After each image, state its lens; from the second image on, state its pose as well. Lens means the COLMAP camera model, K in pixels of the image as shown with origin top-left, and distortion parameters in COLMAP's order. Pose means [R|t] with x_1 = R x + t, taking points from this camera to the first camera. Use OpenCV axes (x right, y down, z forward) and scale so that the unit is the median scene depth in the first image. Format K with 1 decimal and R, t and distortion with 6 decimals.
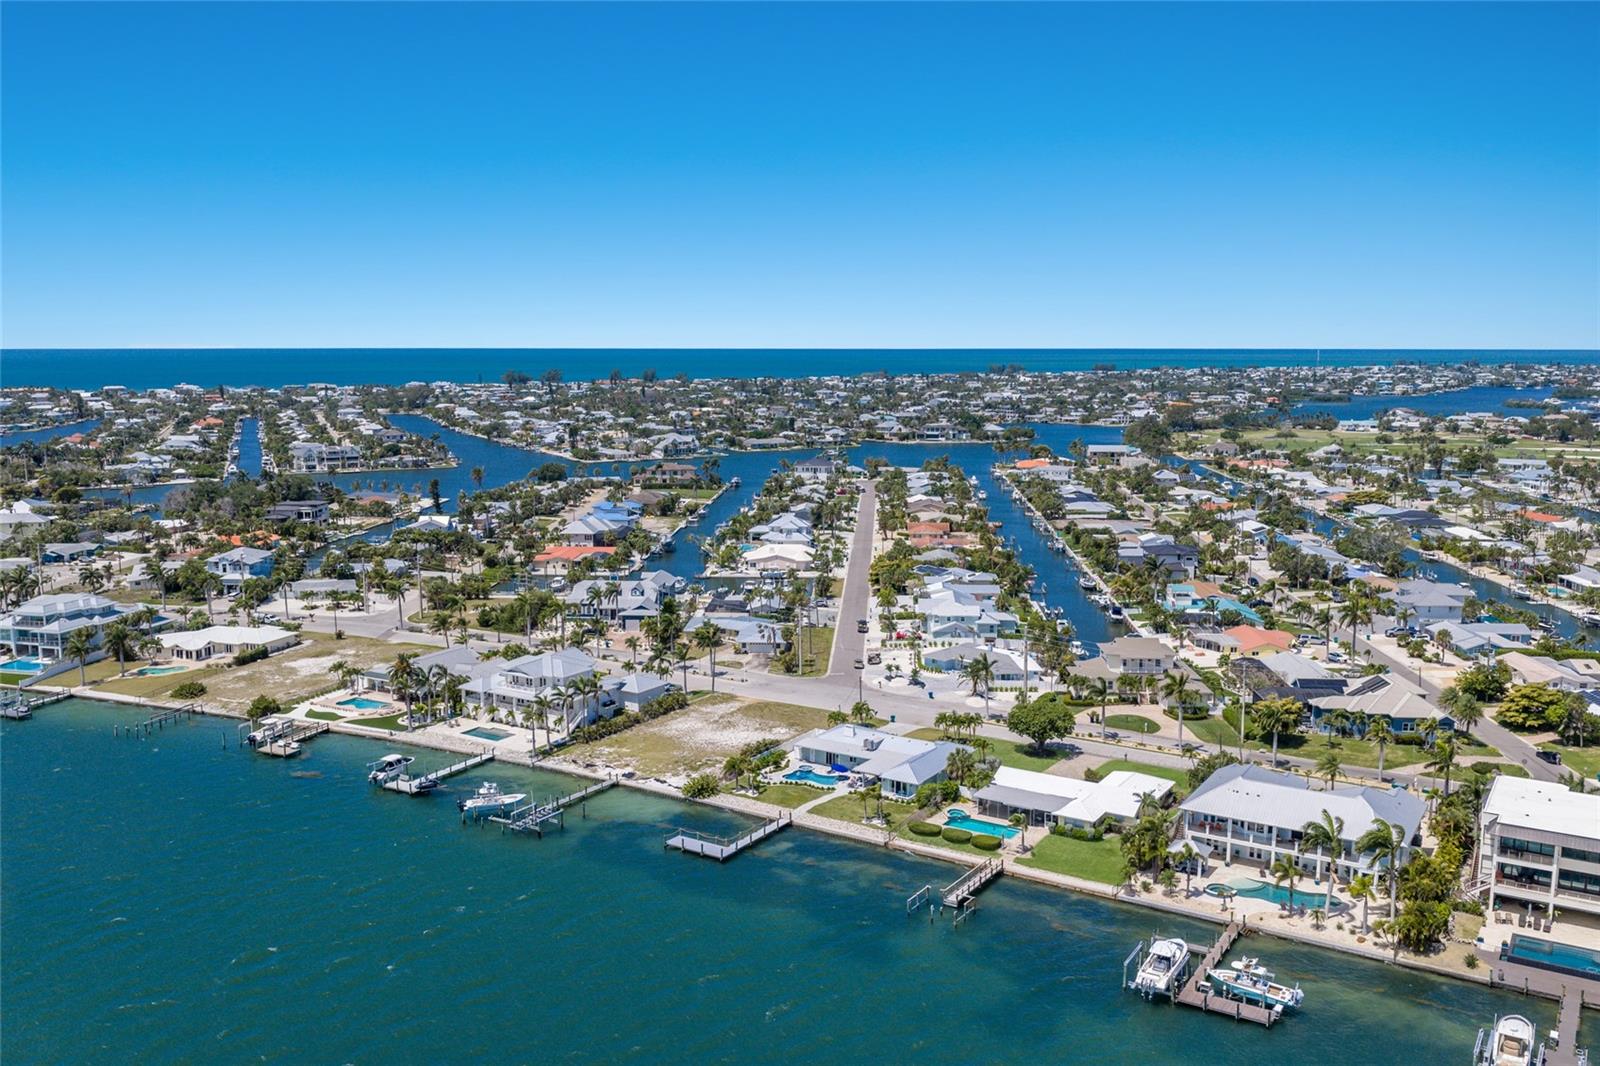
lens RADIAL K [[1343.9, 0, 802.6], [0, 1343.9, 533.4], [0, 0, 1]] dist [0.005900, -0.042098]
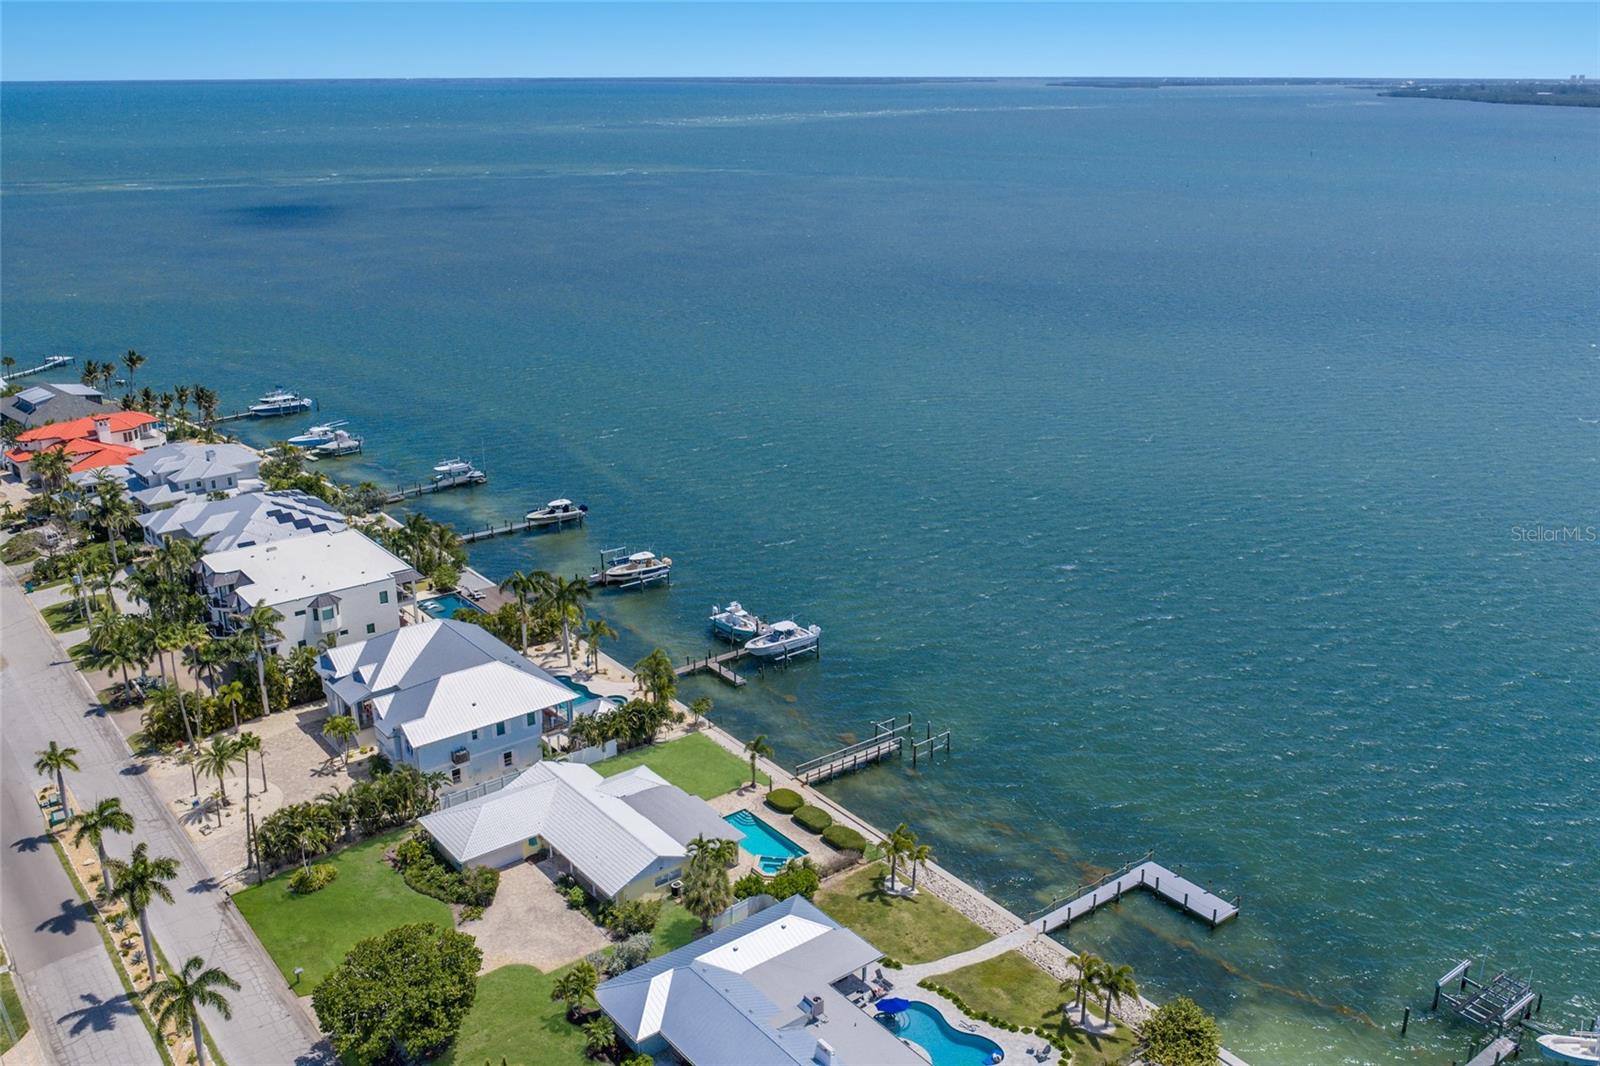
lens RADIAL K [[1343.9, 0, 802.6], [0, 1343.9, 533.4], [0, 0, 1]] dist [0.005900, -0.042098]
pose [[-0.950222, -0.102578, 0.294203, -0.059154], [0.040287, 0.895874, 0.442477, -0.177961], [-0.308957, 0.432304, -0.847147, 1.186223]]
